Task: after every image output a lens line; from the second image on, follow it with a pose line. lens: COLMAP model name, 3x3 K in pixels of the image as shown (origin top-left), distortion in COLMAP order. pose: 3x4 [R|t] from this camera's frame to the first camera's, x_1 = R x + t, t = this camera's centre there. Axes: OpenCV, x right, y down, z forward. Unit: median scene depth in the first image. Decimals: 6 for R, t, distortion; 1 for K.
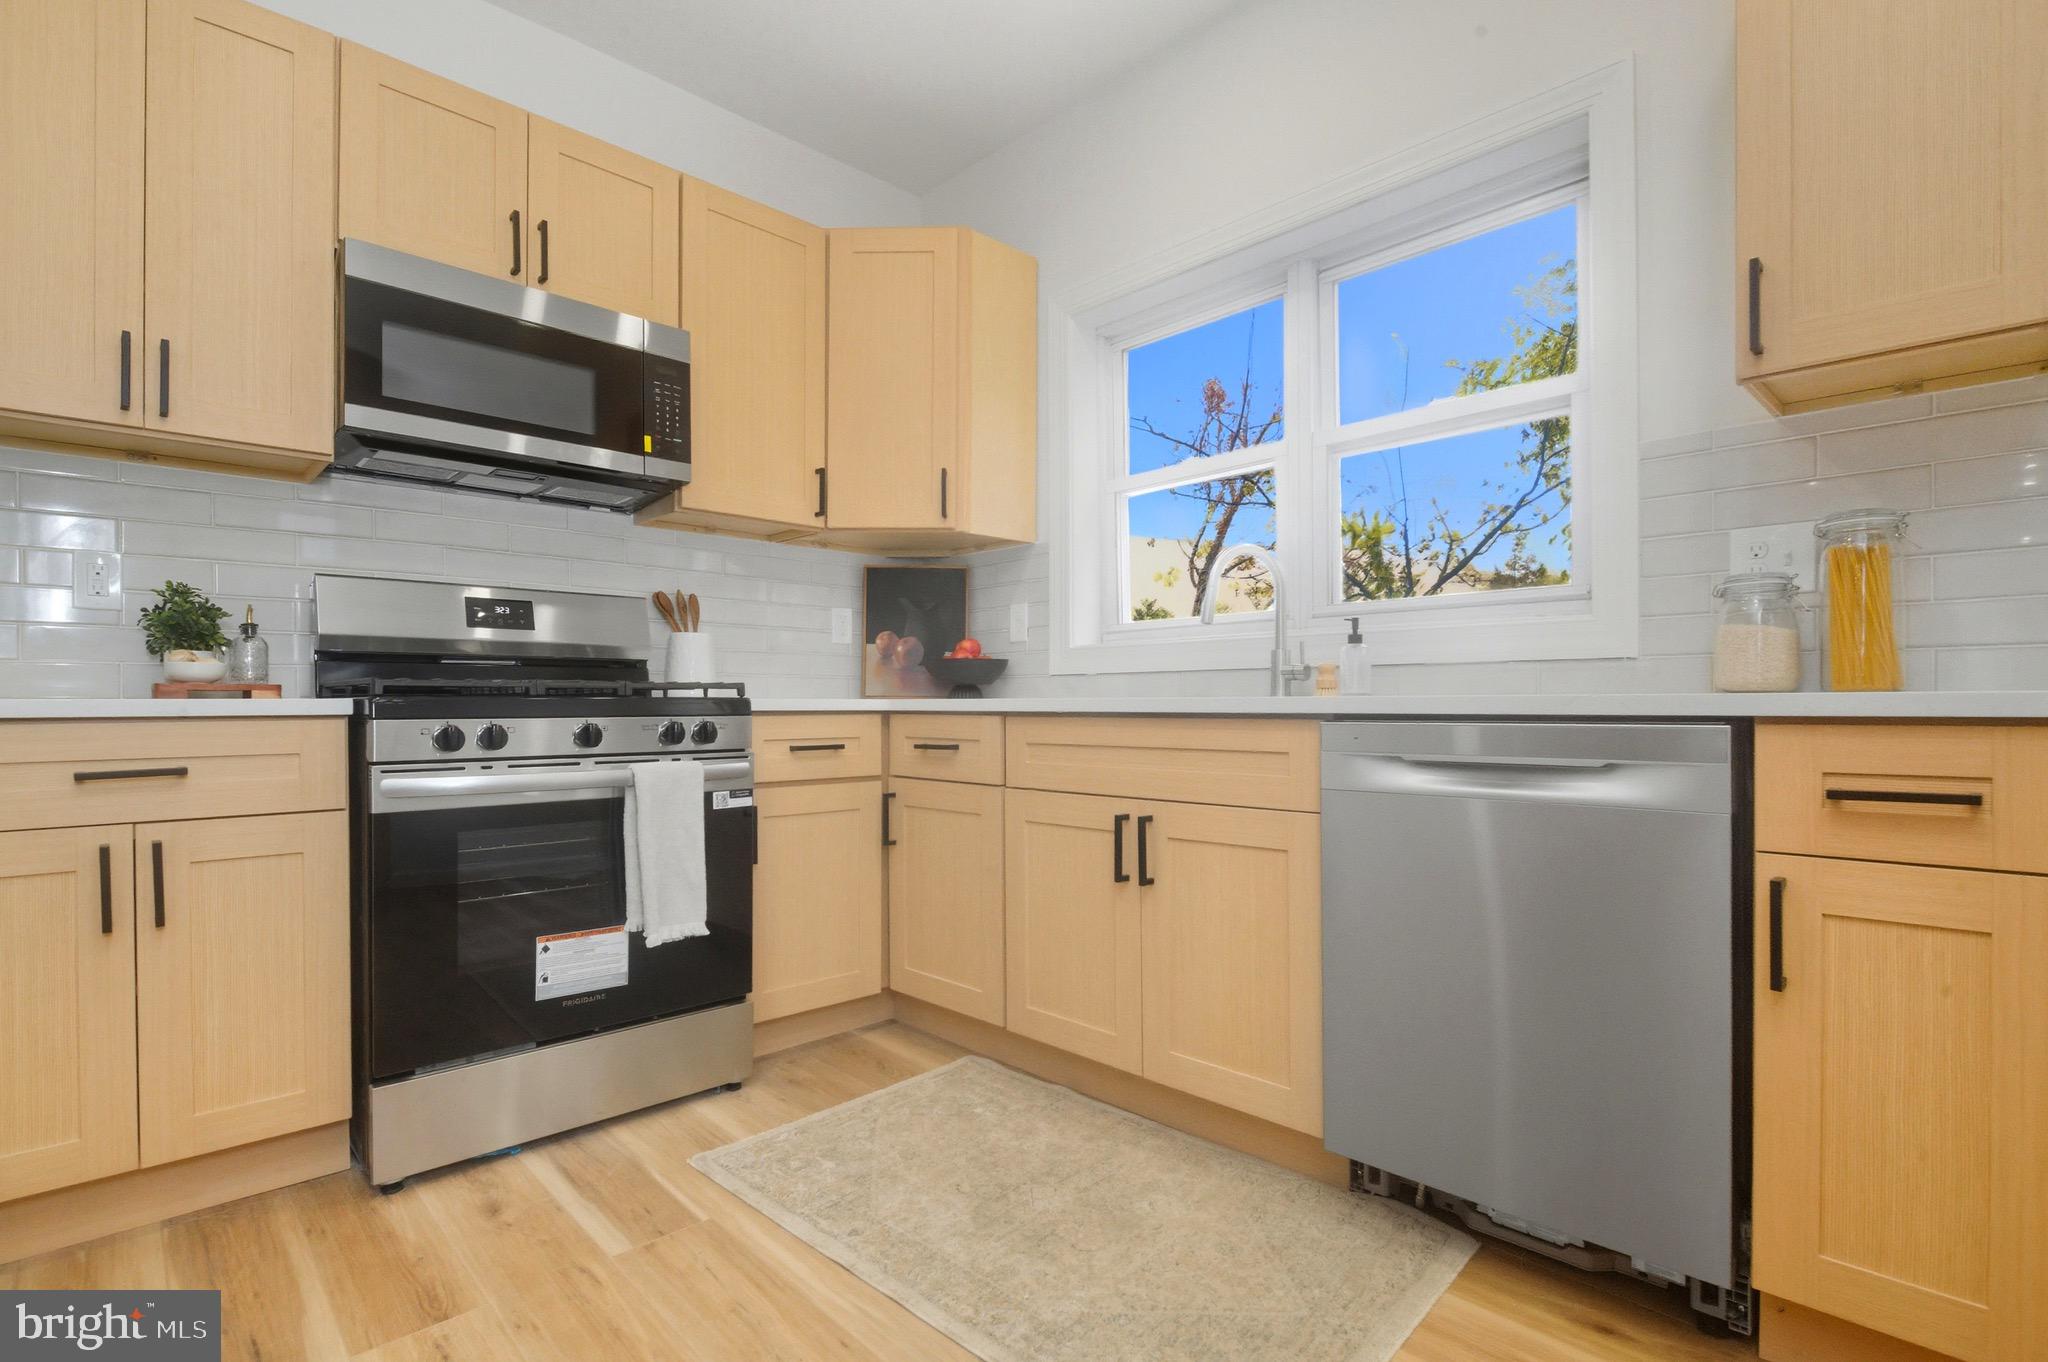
lens RADIAL K [[887.9, 0, 1024.0], [0, 887.9, 681.0], [0, 0, 1]] dist [0.007520, 0.000092]
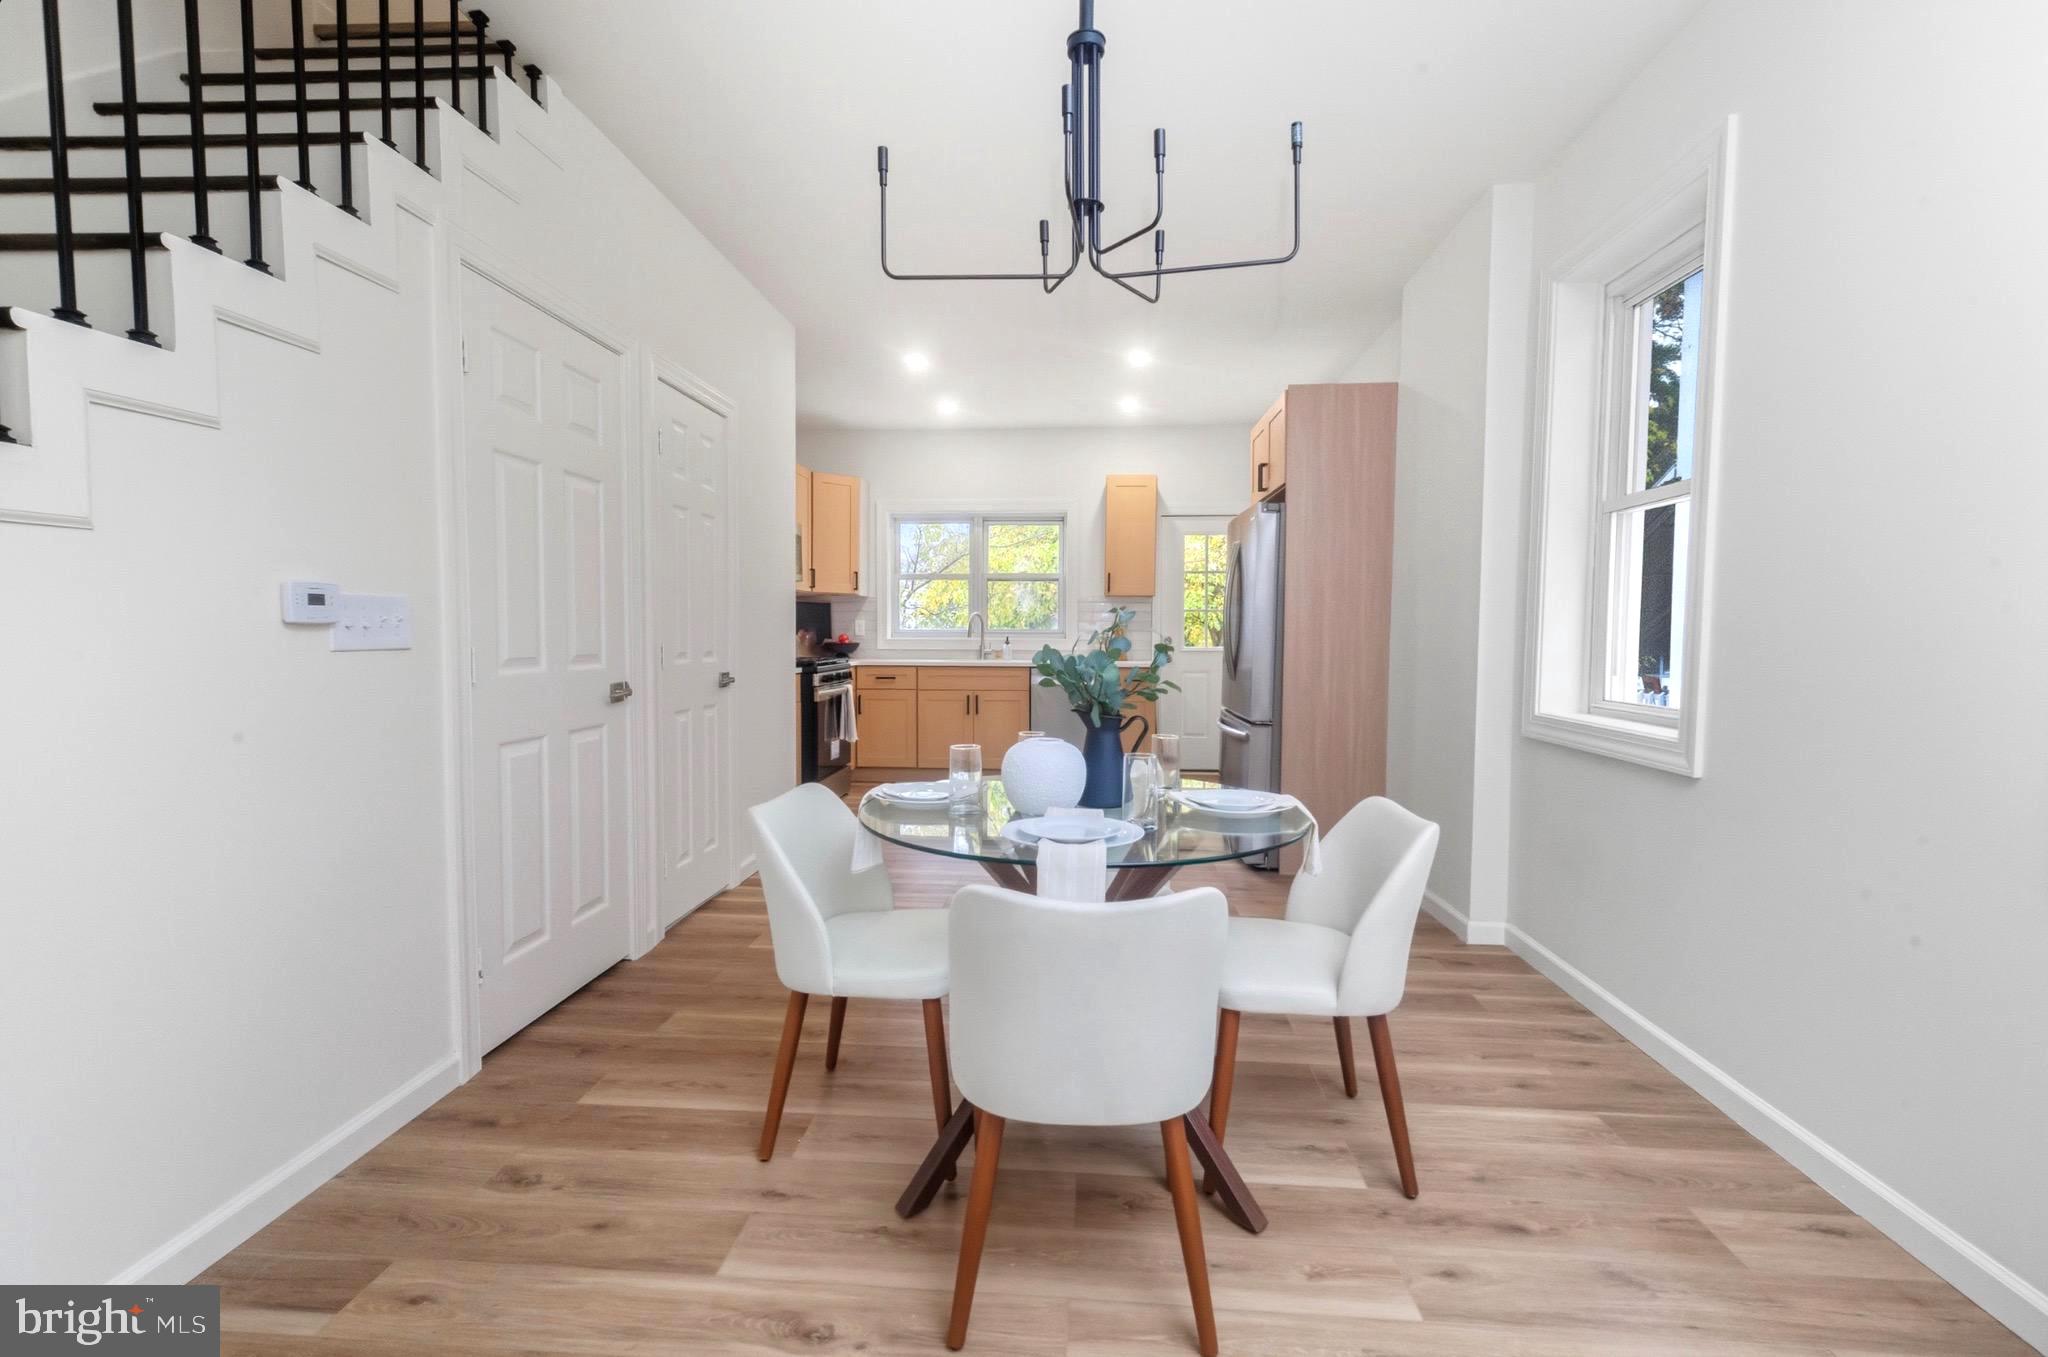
lens RADIAL K [[883.6, 0, 1024.0], [0, 883.6, 678.5], [0, 0, 1]] dist [0.002226, 0.001004]
pose [[0.718412, -0.029197, 0.695005, -1.881034], [-0.018174, 0.997990, 0.060711, -0.113594], [-0.695380, -0.056246, 0.716437, -1.422909]]
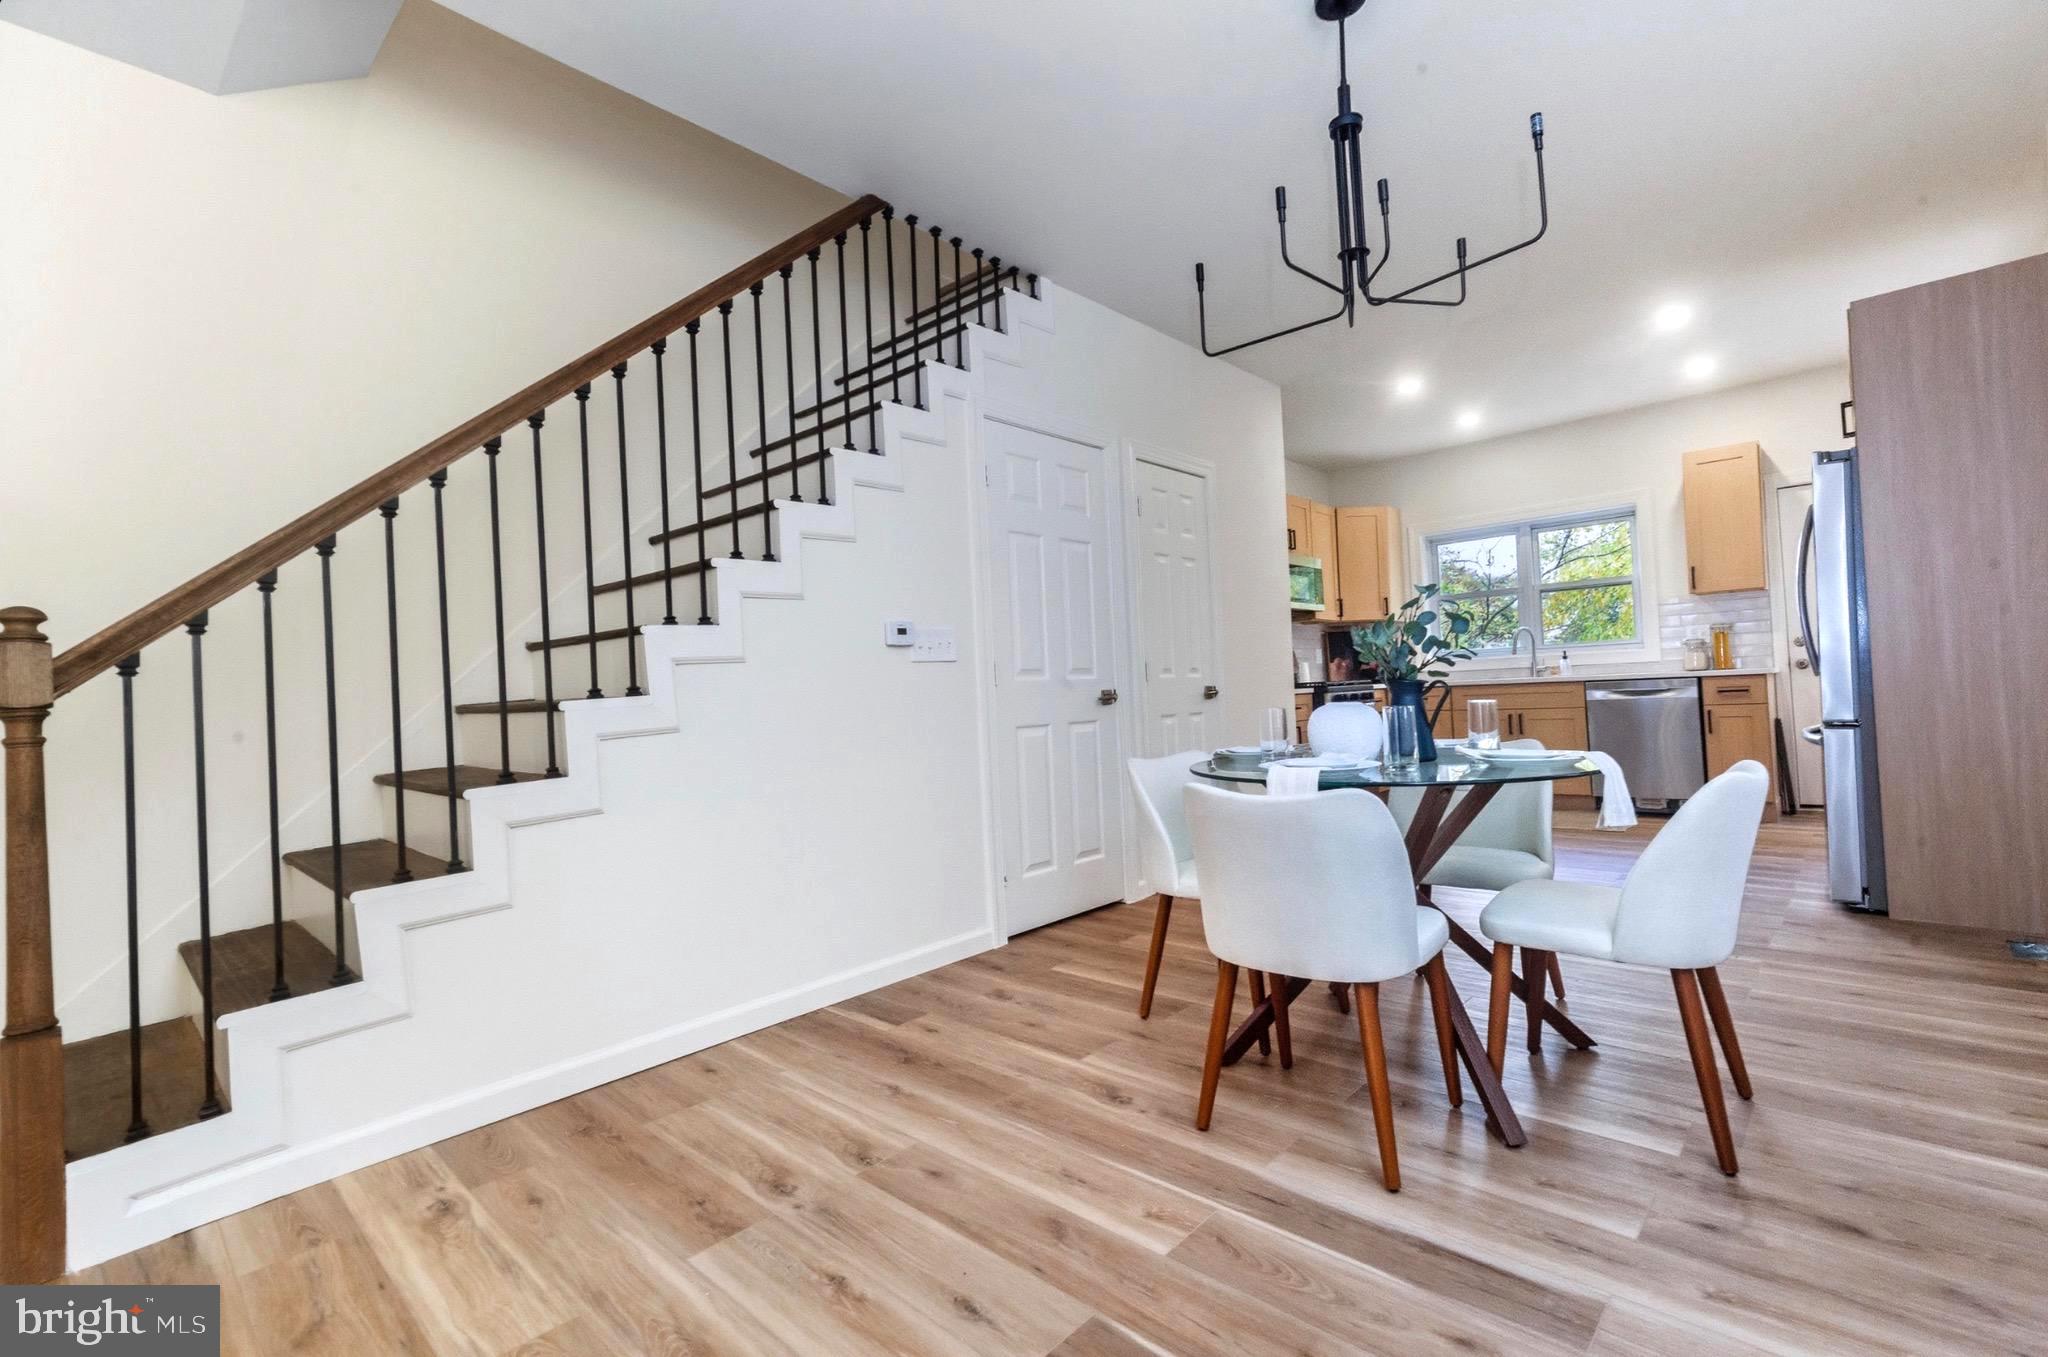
lens RADIAL K [[859.1, 0, 1024.0], [0, 859.1, 678.5], [0, 0, 1]] dist [-0.001391, -0.000040]
pose [[0.993830, -0.040888, 0.103107, -1.758185], [0.040824, 0.999163, 0.002727, -0.057470], [-0.103132, 0.001499, 0.994667, -1.713027]]
